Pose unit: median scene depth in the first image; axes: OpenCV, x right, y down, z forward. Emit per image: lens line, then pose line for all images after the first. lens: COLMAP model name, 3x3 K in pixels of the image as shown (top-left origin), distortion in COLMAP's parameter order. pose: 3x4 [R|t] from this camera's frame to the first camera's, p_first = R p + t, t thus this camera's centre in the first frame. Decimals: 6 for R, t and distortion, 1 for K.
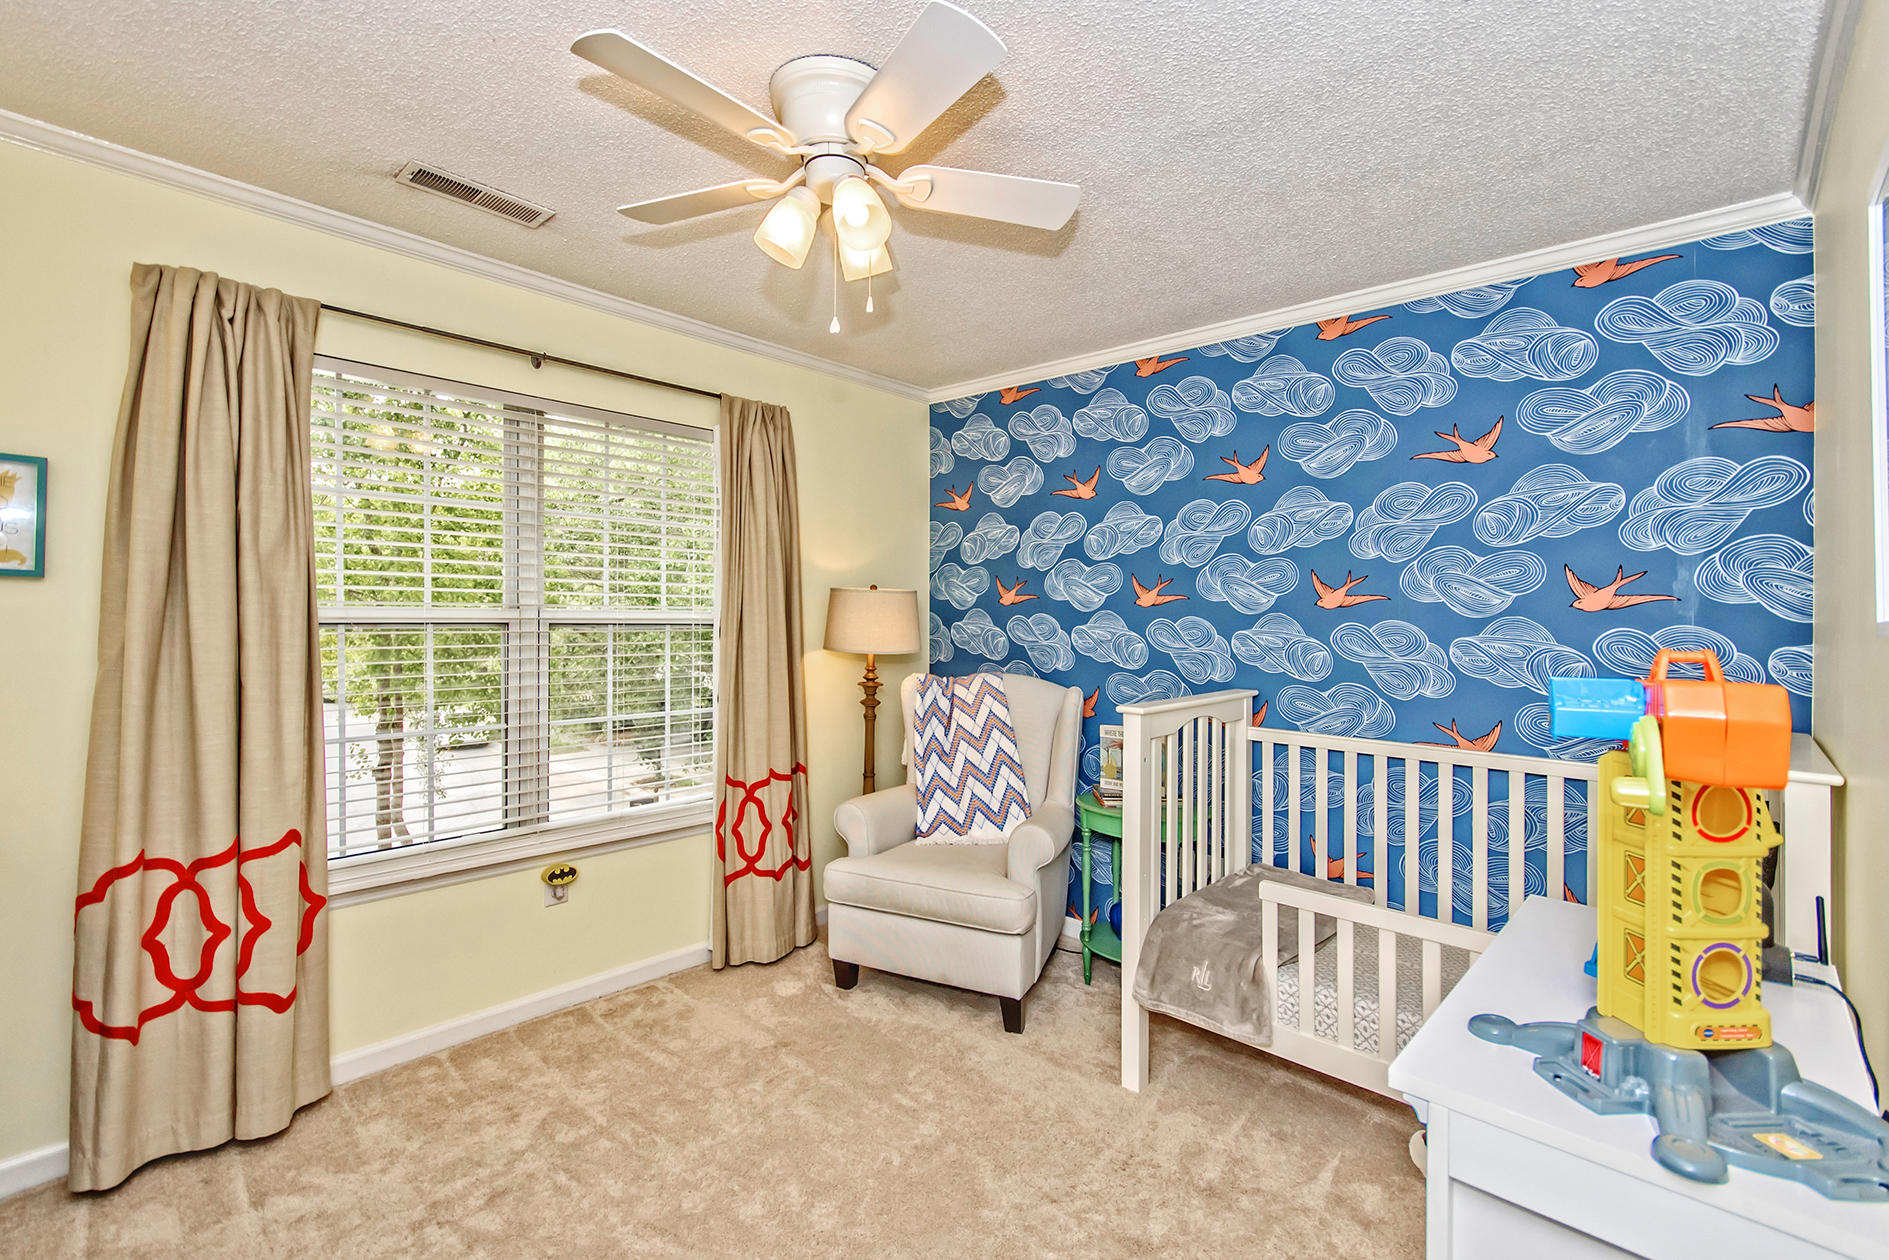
lens RADIAL K [[827.3, 0, 955.2], [0, 827.3, 606.9], [0, 0, 1]] dist [-0.015658, -0.000303]
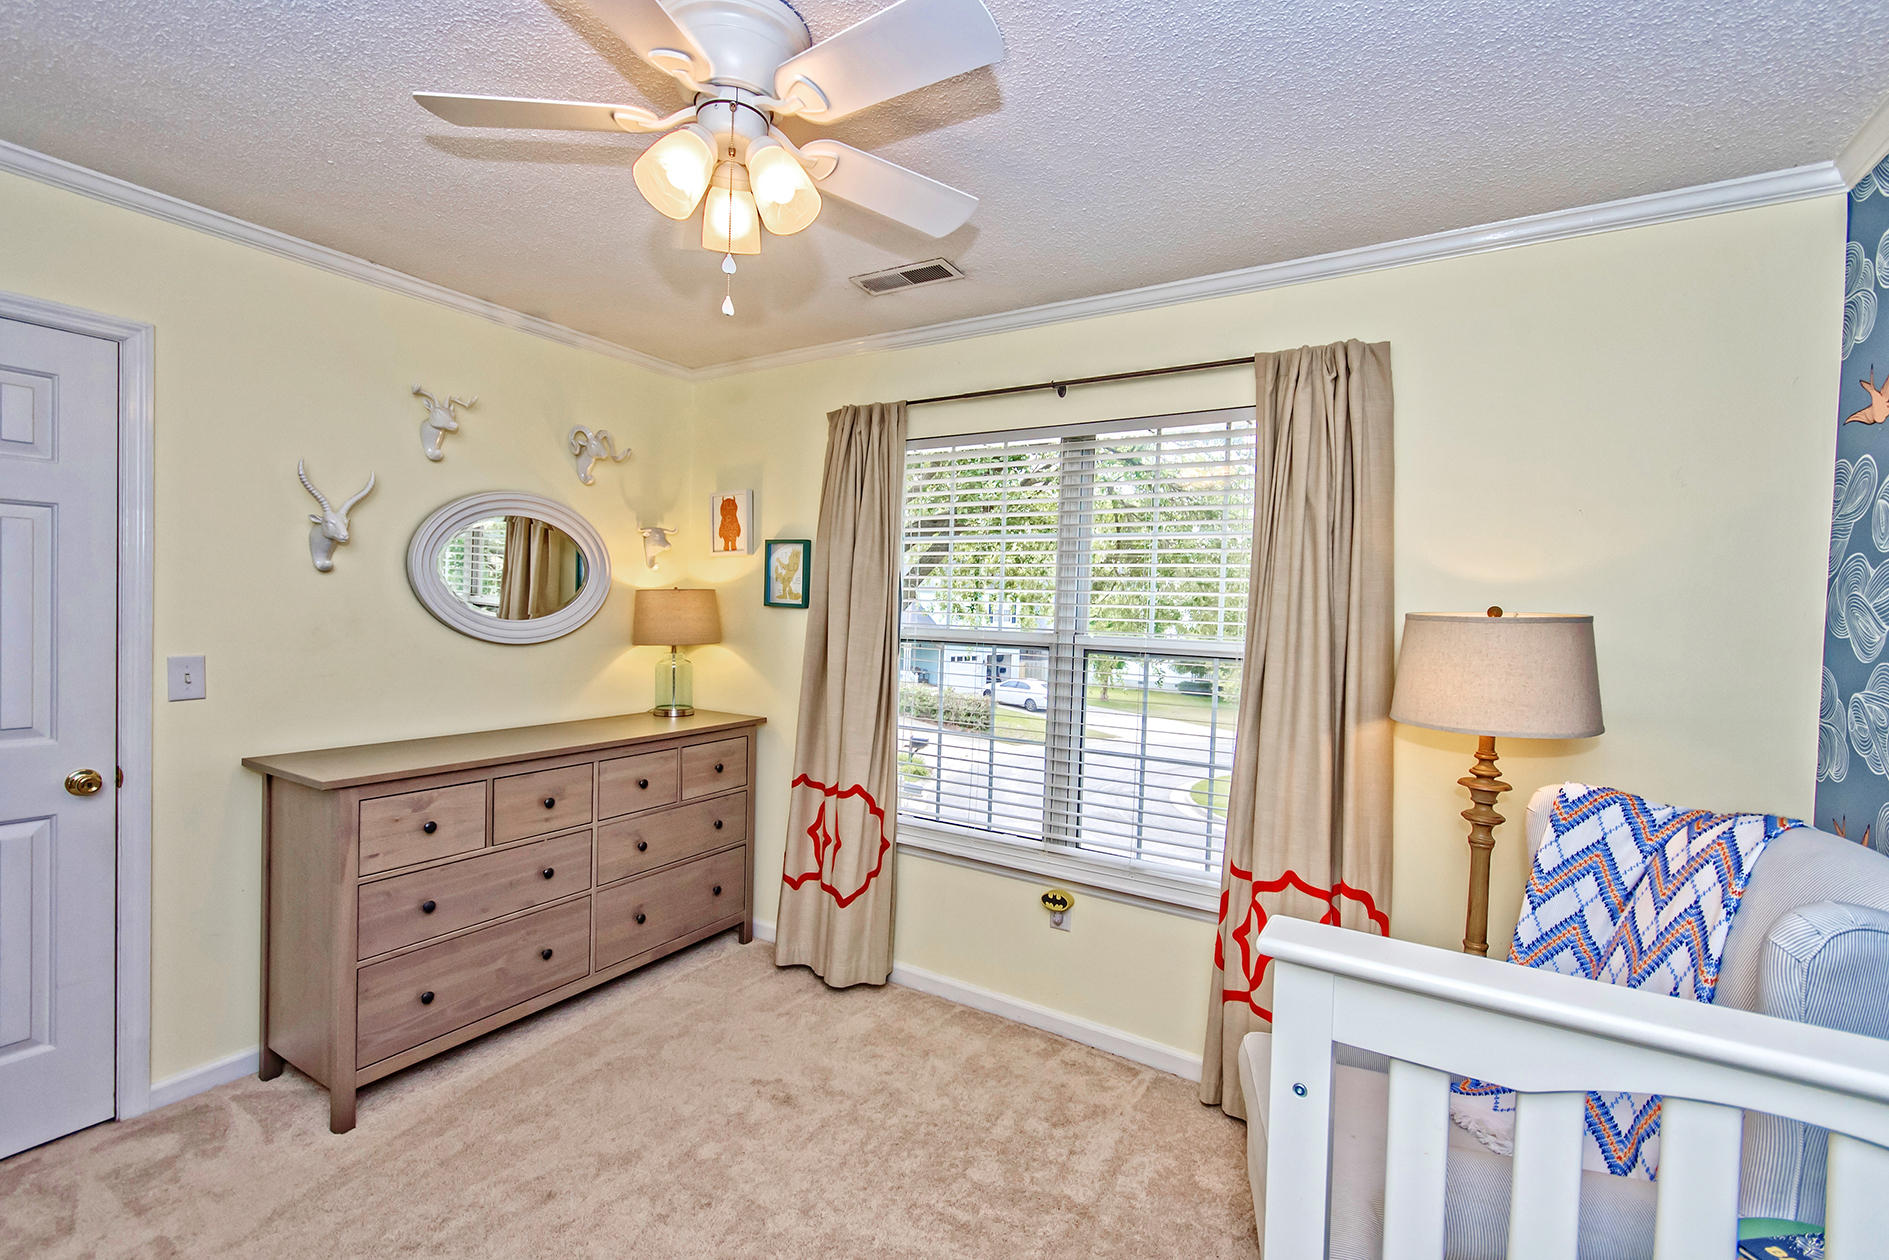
lens RADIAL K [[817.9, 0, 944.4], [0, 817.9, 637.1], [0, 0, 1]] dist [-0.012305, 0.000394]
pose [[0.174833, 0.025911, -0.984257, 0.466160], [-0.020107, 0.999539, 0.022741, -0.014373], [0.984393, 0.015814, 0.175273, 0.688242]]
